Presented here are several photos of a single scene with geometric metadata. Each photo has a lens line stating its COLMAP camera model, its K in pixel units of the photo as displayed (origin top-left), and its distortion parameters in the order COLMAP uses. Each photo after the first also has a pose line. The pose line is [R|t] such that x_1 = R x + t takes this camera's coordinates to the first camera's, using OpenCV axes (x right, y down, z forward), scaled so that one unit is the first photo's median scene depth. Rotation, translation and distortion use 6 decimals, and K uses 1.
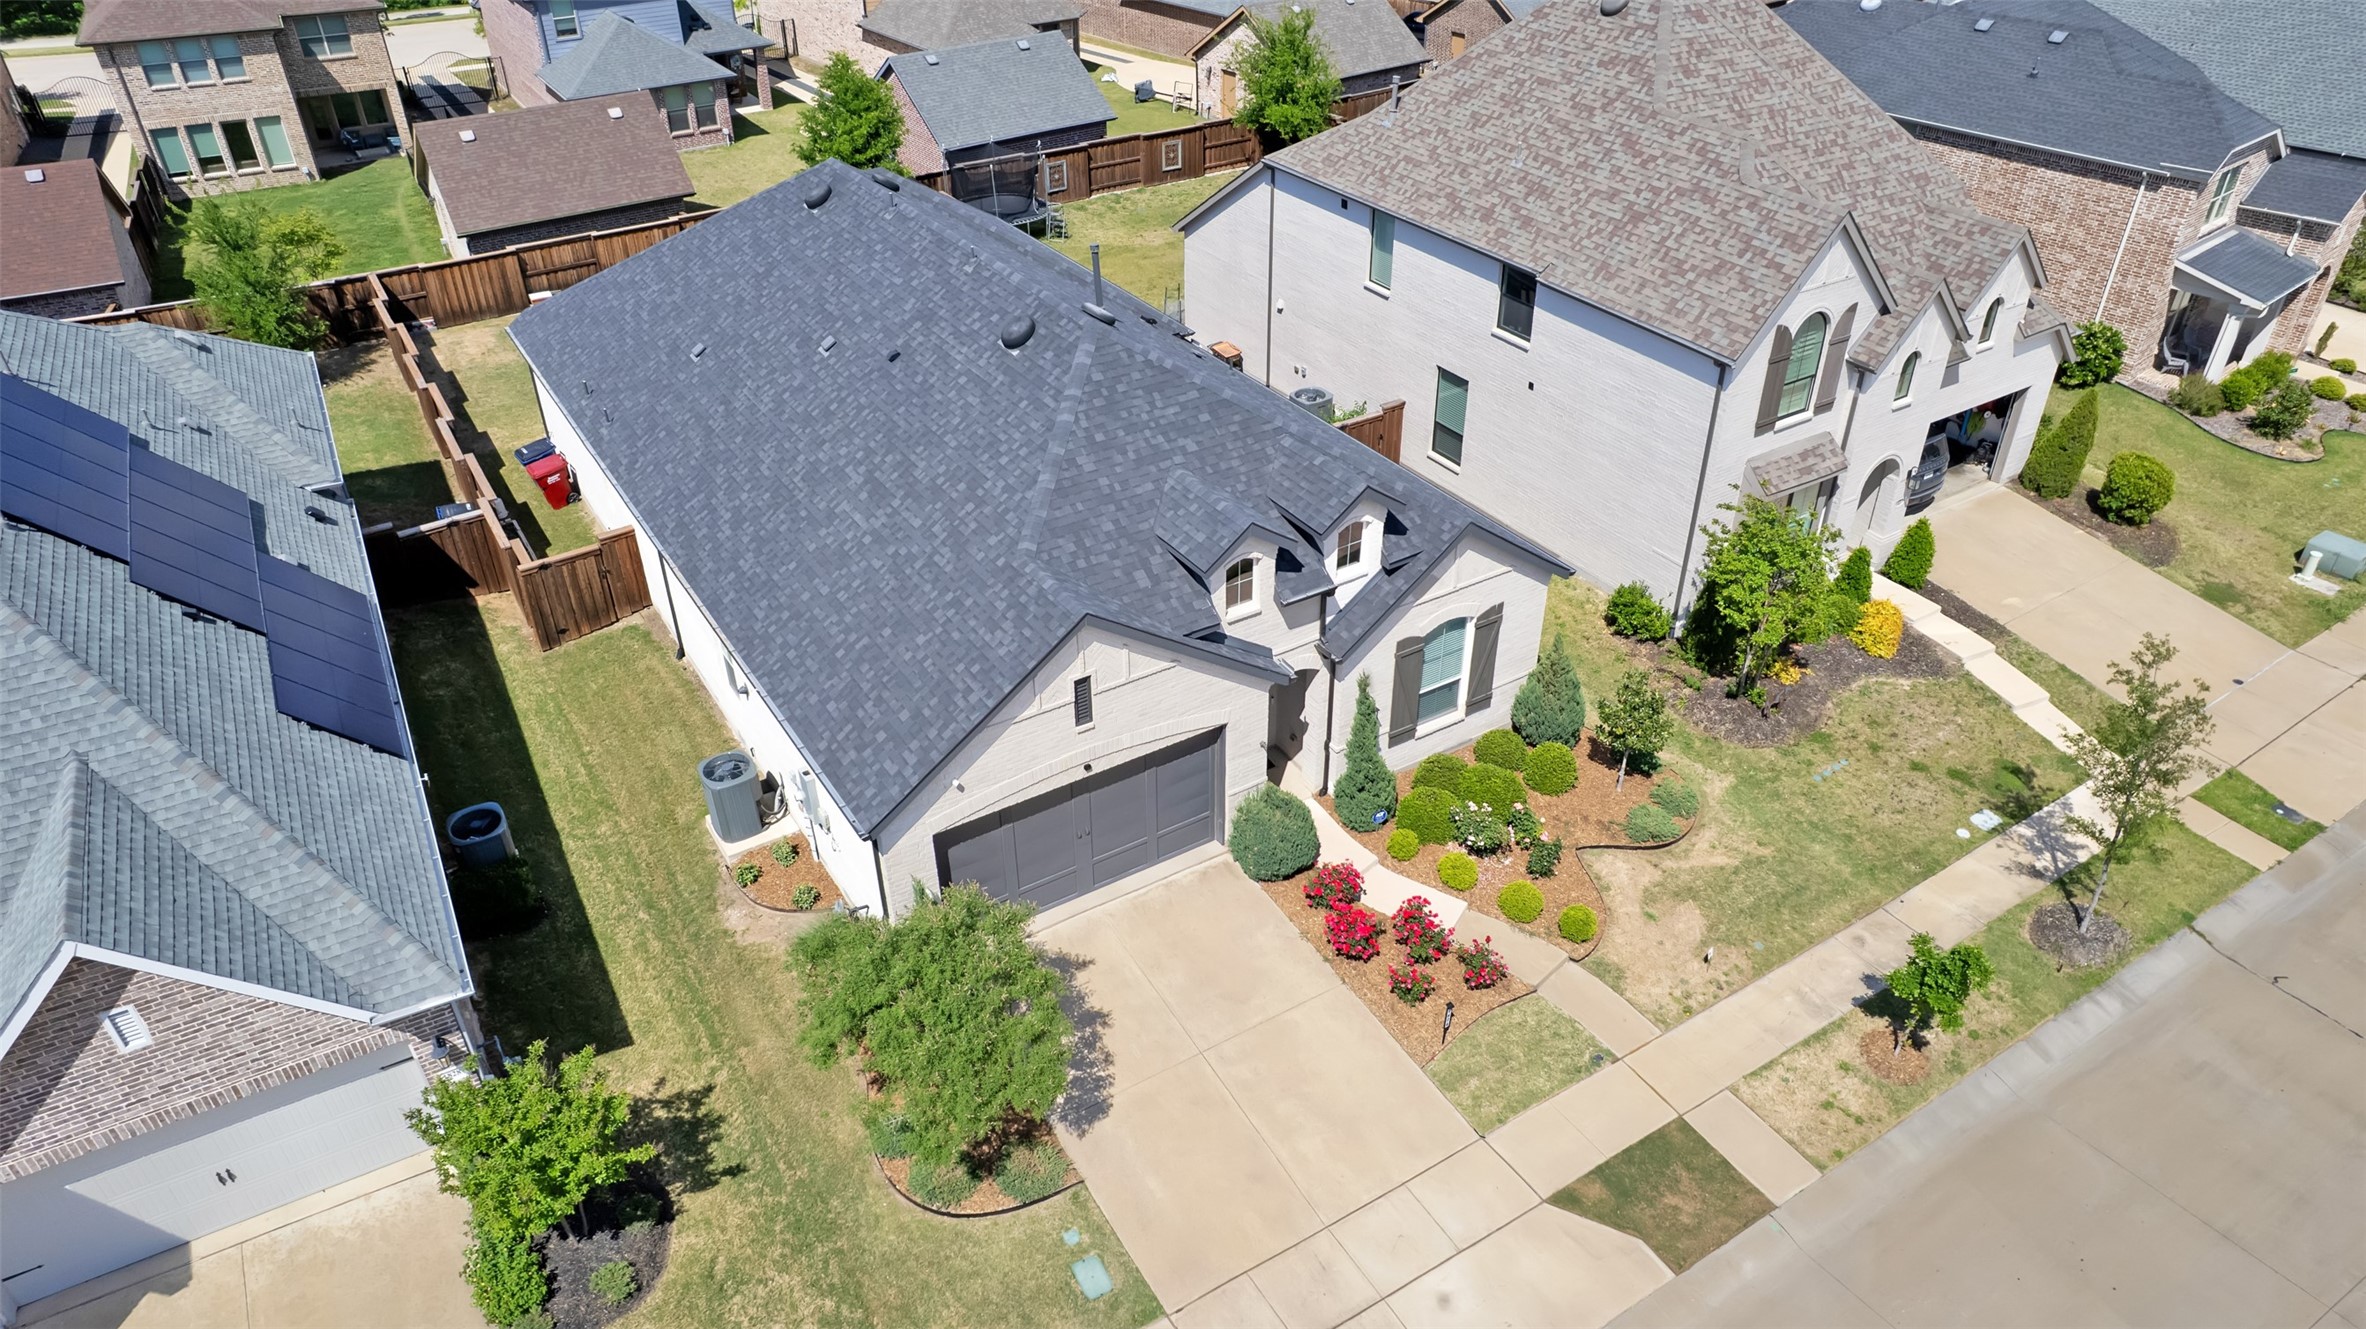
lens RADIAL K [[1483.0, 0, 1185.1], [0, 1483.0, 863.6], [0, 0, 1]] dist [-0.052450, 0.047685]
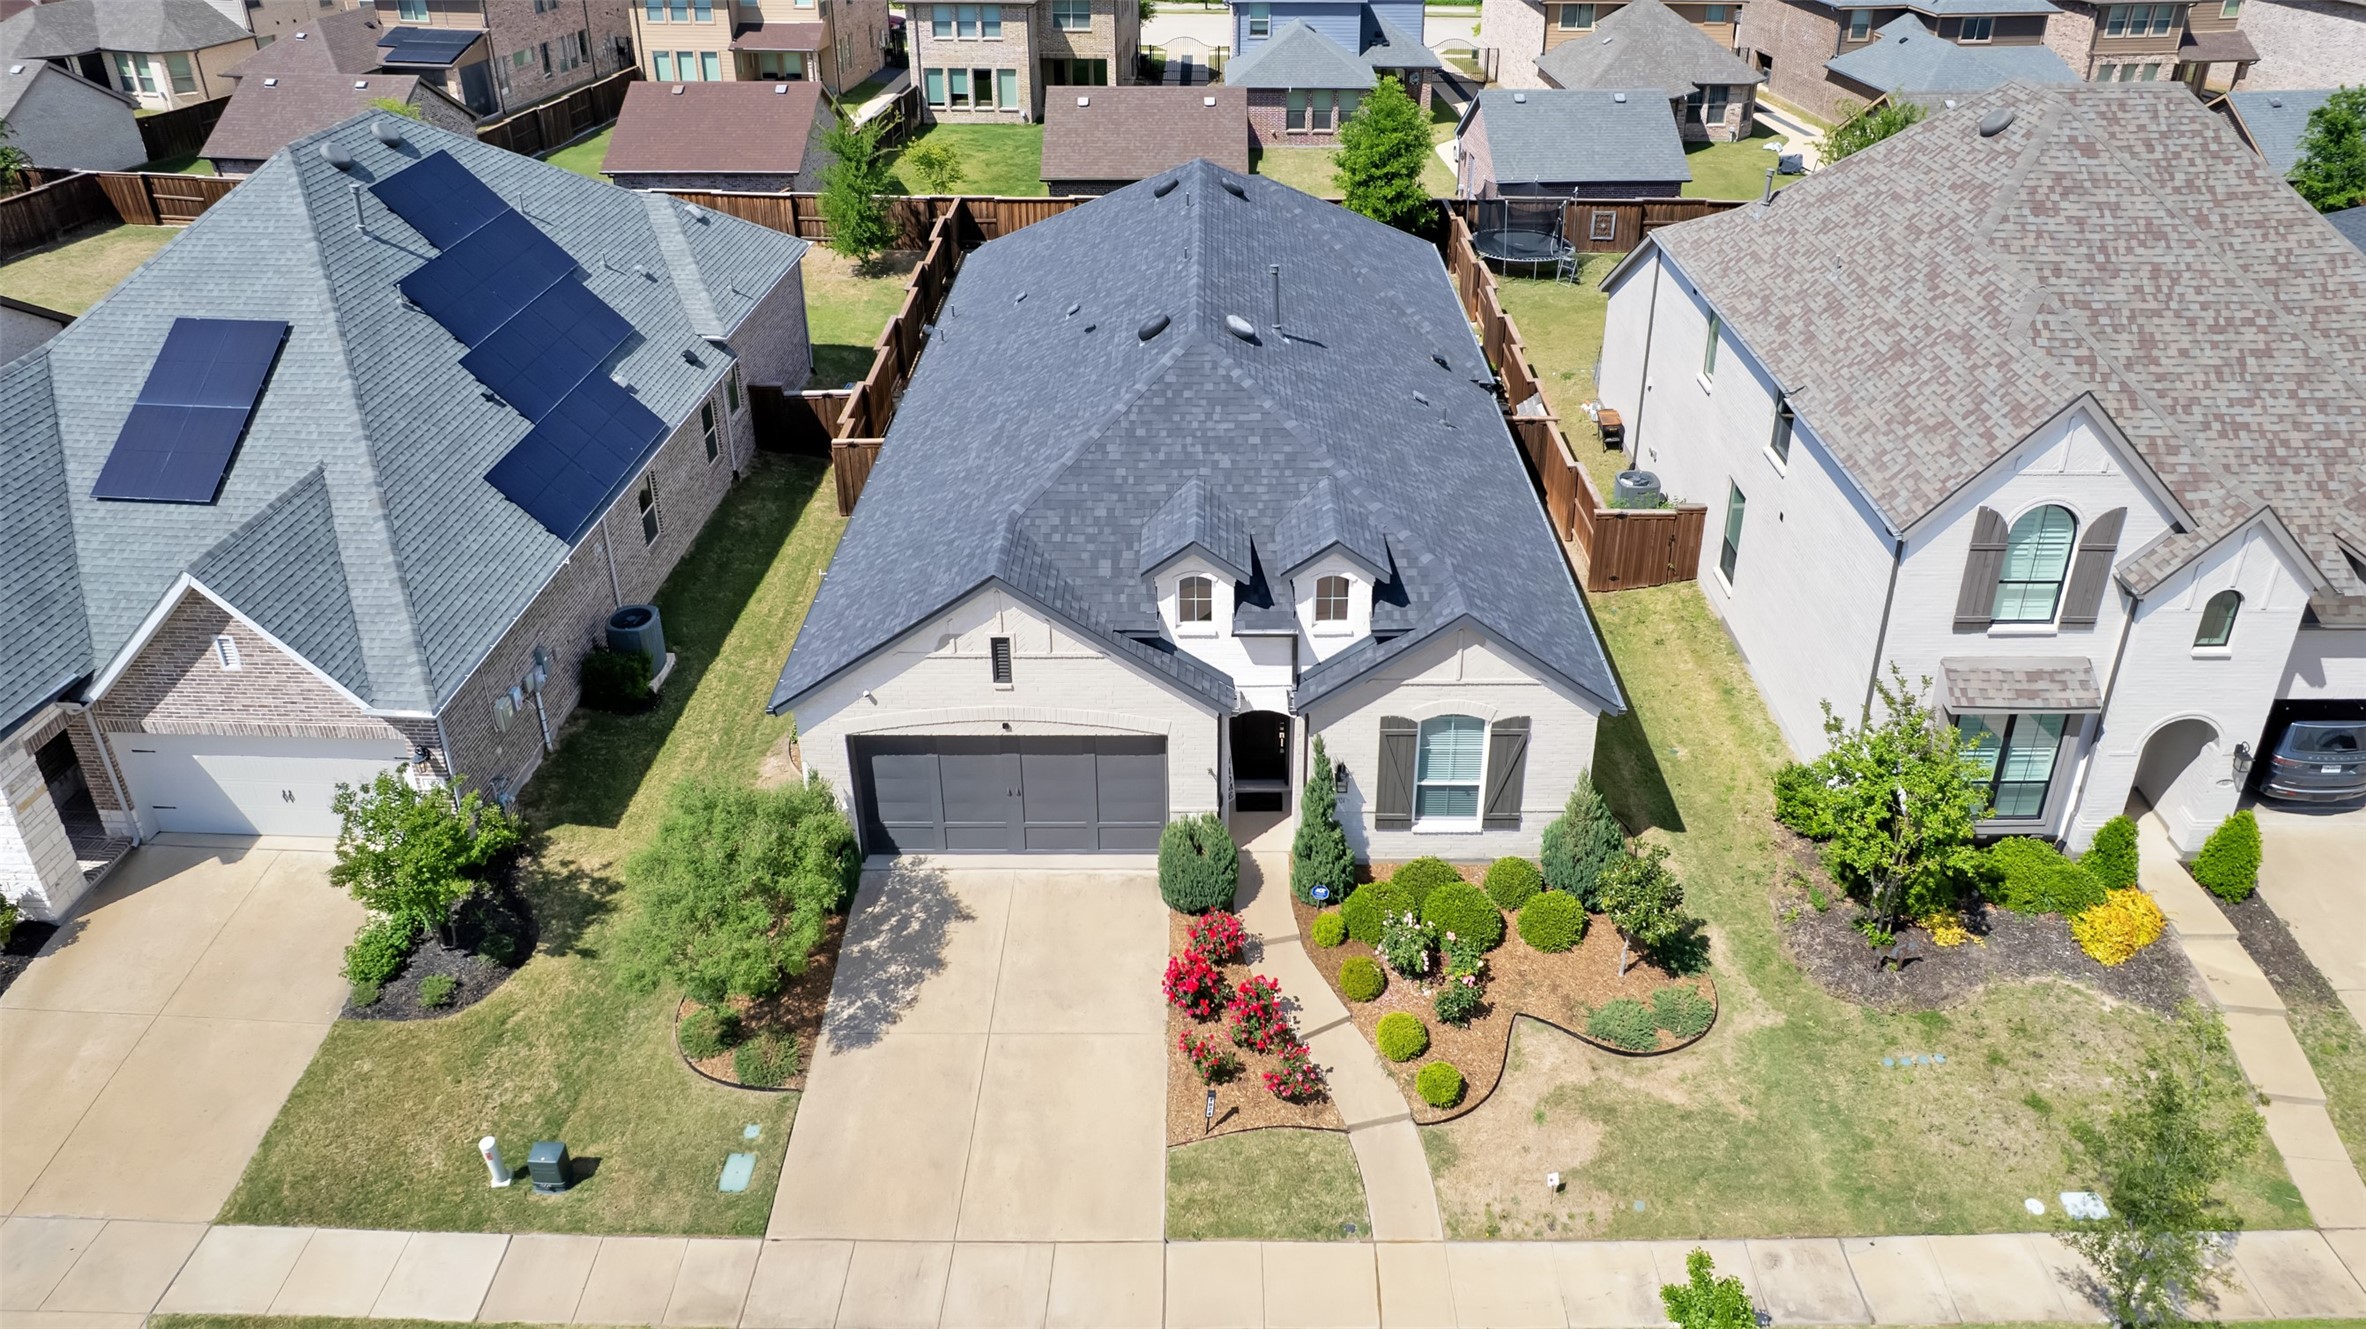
lens RADIAL K [[1578.1, 0, 1183.0], [0, 1578.1, 664.5], [0, 0, 1]] dist [-0.057895, 0.081483]
pose [[0.837588, 0.294830, -0.459915, 0.451262], [-0.359715, 0.931250, -0.058124, -0.073304], [0.411159, 0.214122, 0.886059, 0.063466]]
